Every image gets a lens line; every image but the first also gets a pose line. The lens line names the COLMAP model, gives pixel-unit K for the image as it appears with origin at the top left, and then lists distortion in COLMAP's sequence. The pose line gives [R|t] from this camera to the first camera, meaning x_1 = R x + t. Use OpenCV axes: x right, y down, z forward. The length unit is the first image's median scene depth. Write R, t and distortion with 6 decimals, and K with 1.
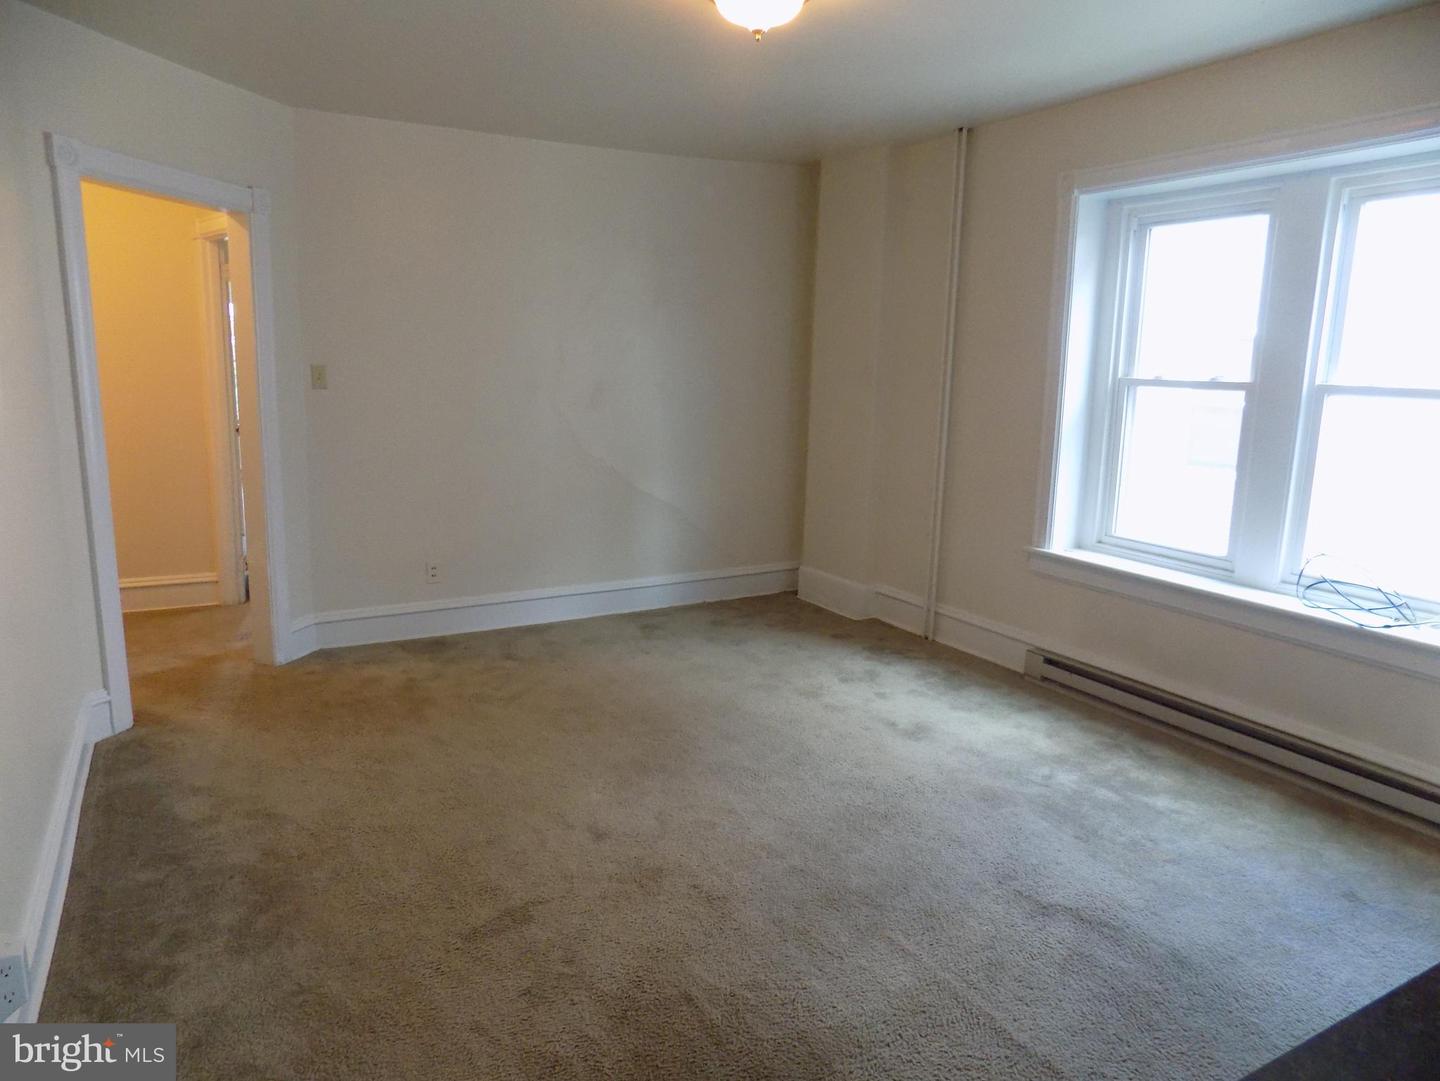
lens RADIAL K [[981.2, 0, 724.3], [0, 981.2, 540.6], [0, 0, 1]] dist [-0.053634, 0.057602]
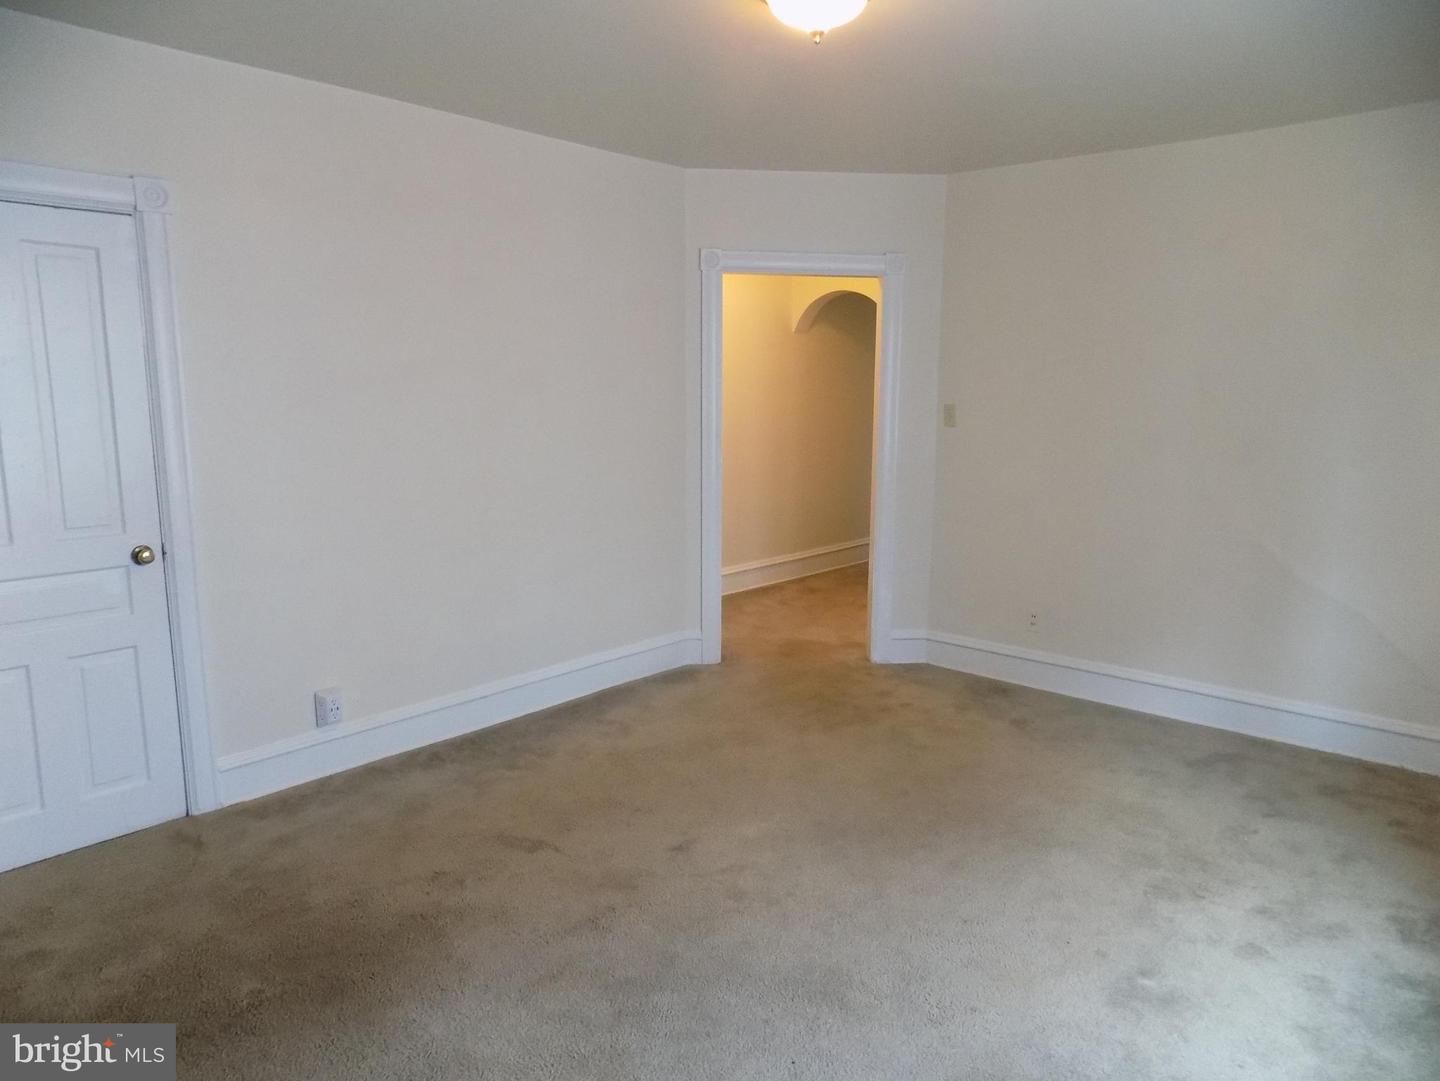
lens RADIAL K [[981.2, 0, 733.6], [0, 981.2, 541.9], [0, 0, 1]] dist [-0.053634, 0.057602]
pose [[0.317448, 0.139388, -0.937975, 0.642752], [-0.173933, 0.980915, 0.086903, -0.097400], [0.932188, 0.135557, 0.335634, 0.498981]]
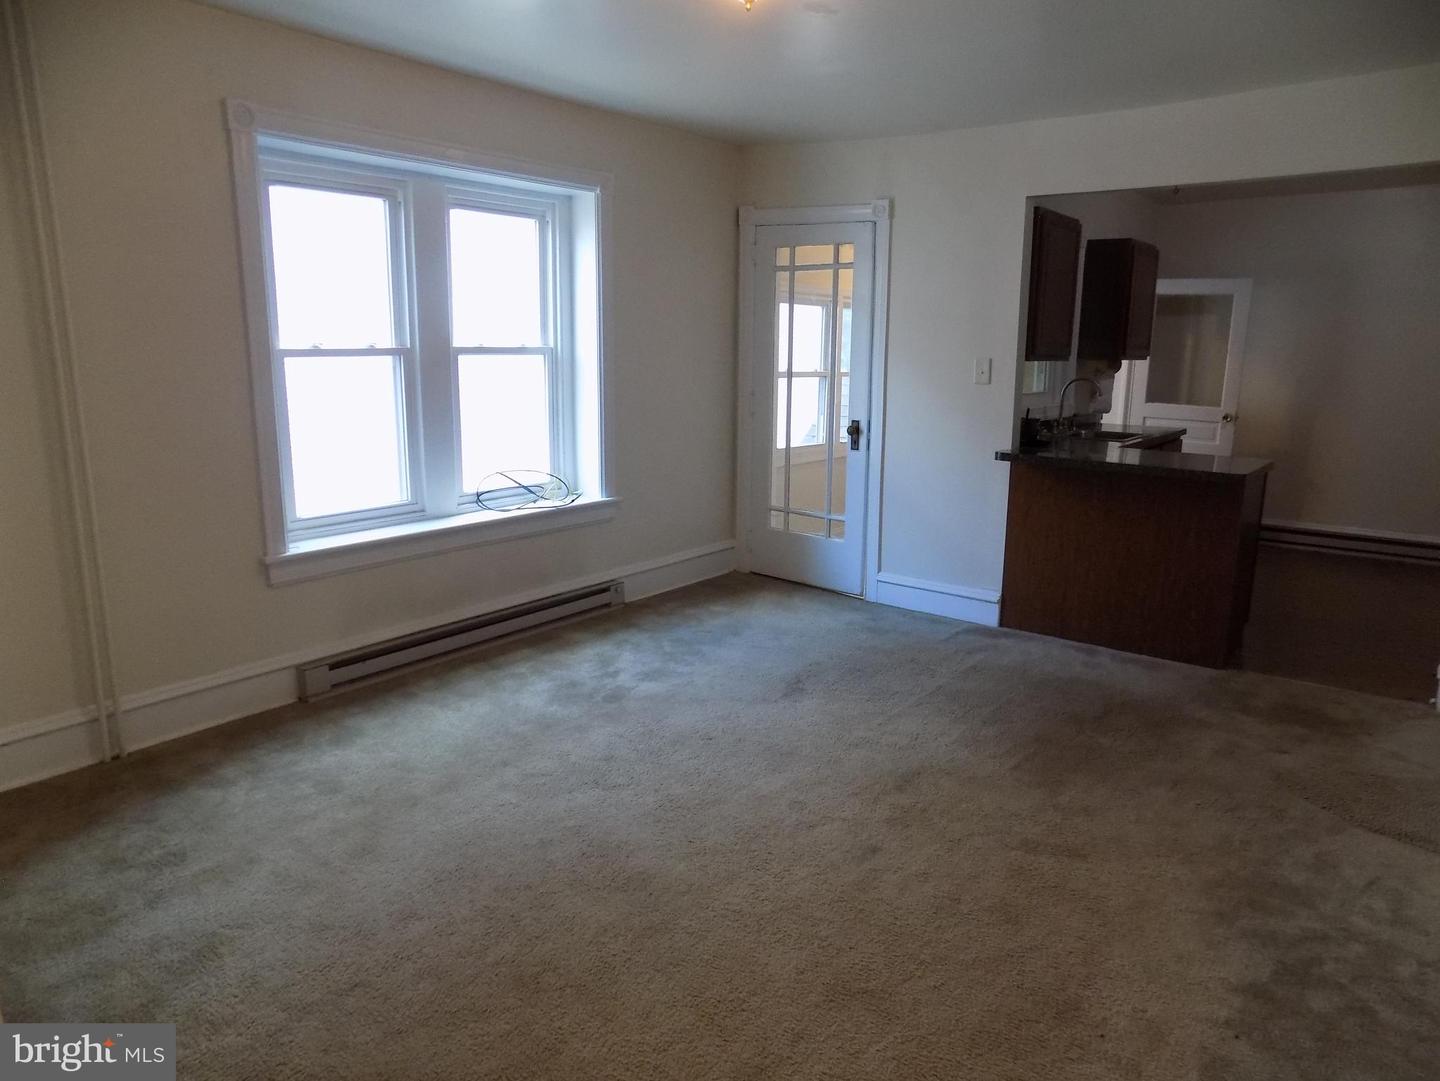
lens RADIAL K [[981.2, 0, 724.0], [0, 981.2, 529.7], [0, 0, 1]] dist [-0.053634, 0.057602]
pose [[-0.396268, -0.214509, 0.892725, -0.659436], [0.140639, 0.946667, 0.289899, -0.231281], [-0.907299, 0.240430, -0.344966, 1.065132]]
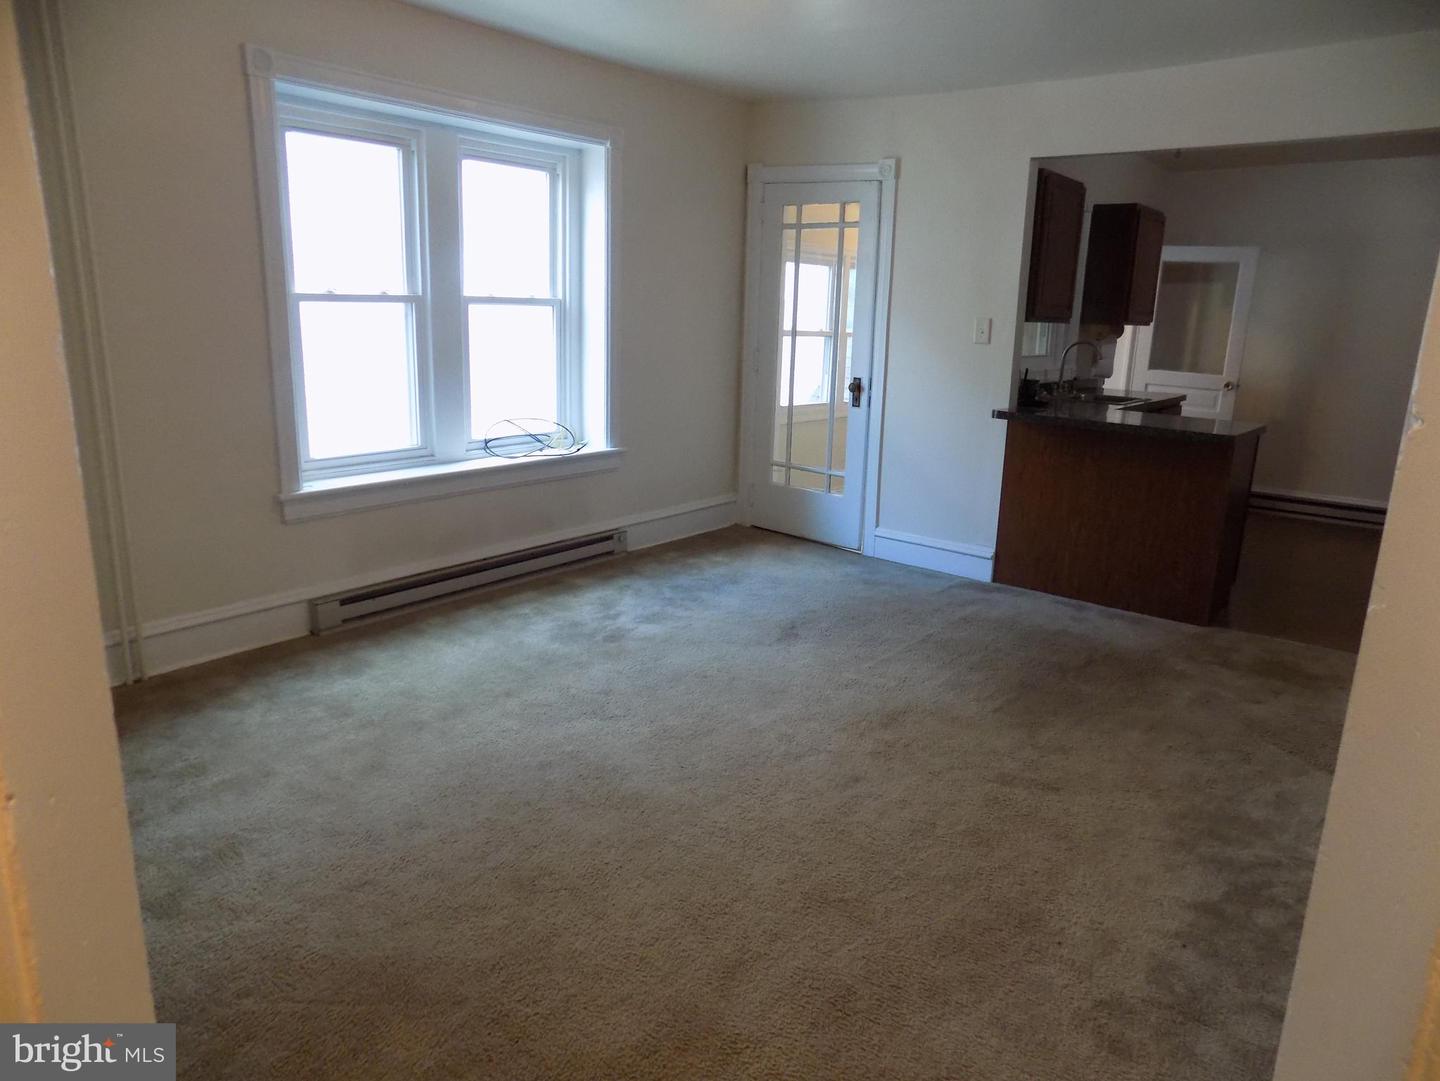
lens RADIAL K [[981.2, 0, 723.7], [0, 981.2, 530.3], [0, 0, 1]] dist [-0.053634, 0.057602]
pose [[-0.384045, -0.253621, 0.887798, -0.695925], [0.123401, 0.938809, 0.321575, -0.220722], [-0.915031, 0.233055, -0.329248, 1.072267]]
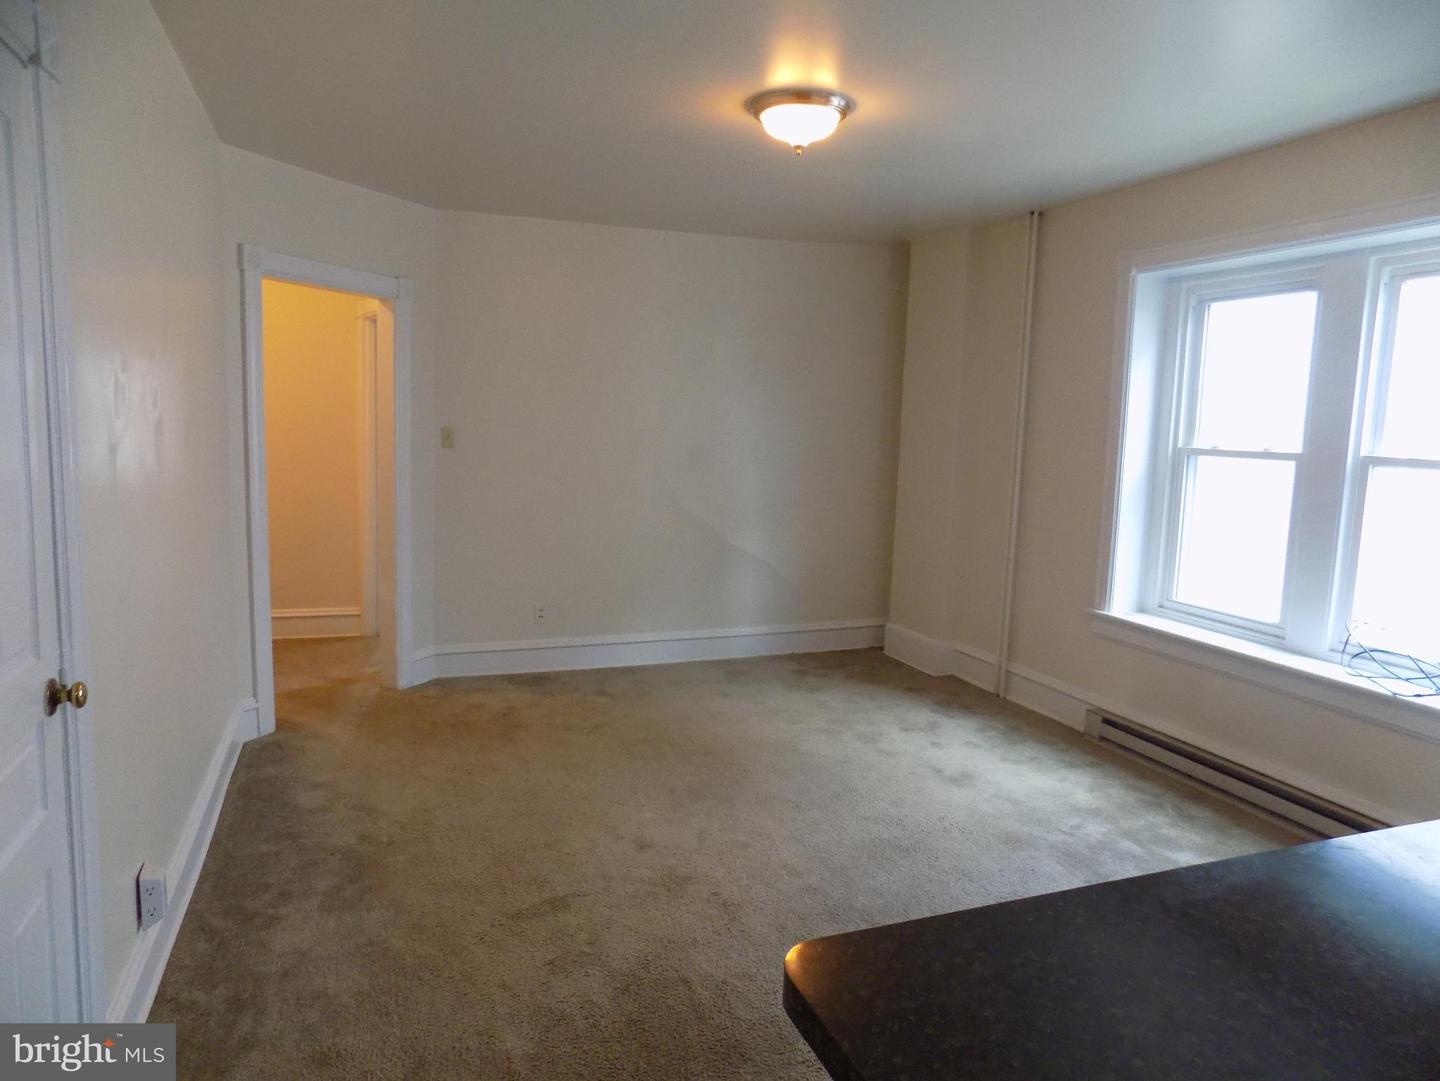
lens RADIAL K [[981.2, 0, 723.5], [0, 981.2, 544.7], [0, 0, 1]] dist [-0.053634, 0.057602]
pose [[0.987812, 0.026143, -0.153438, 0.097607], [-0.034998, 0.997856, -0.055296, 0.010399], [0.151664, 0.059992, 0.986610, -0.090705]]
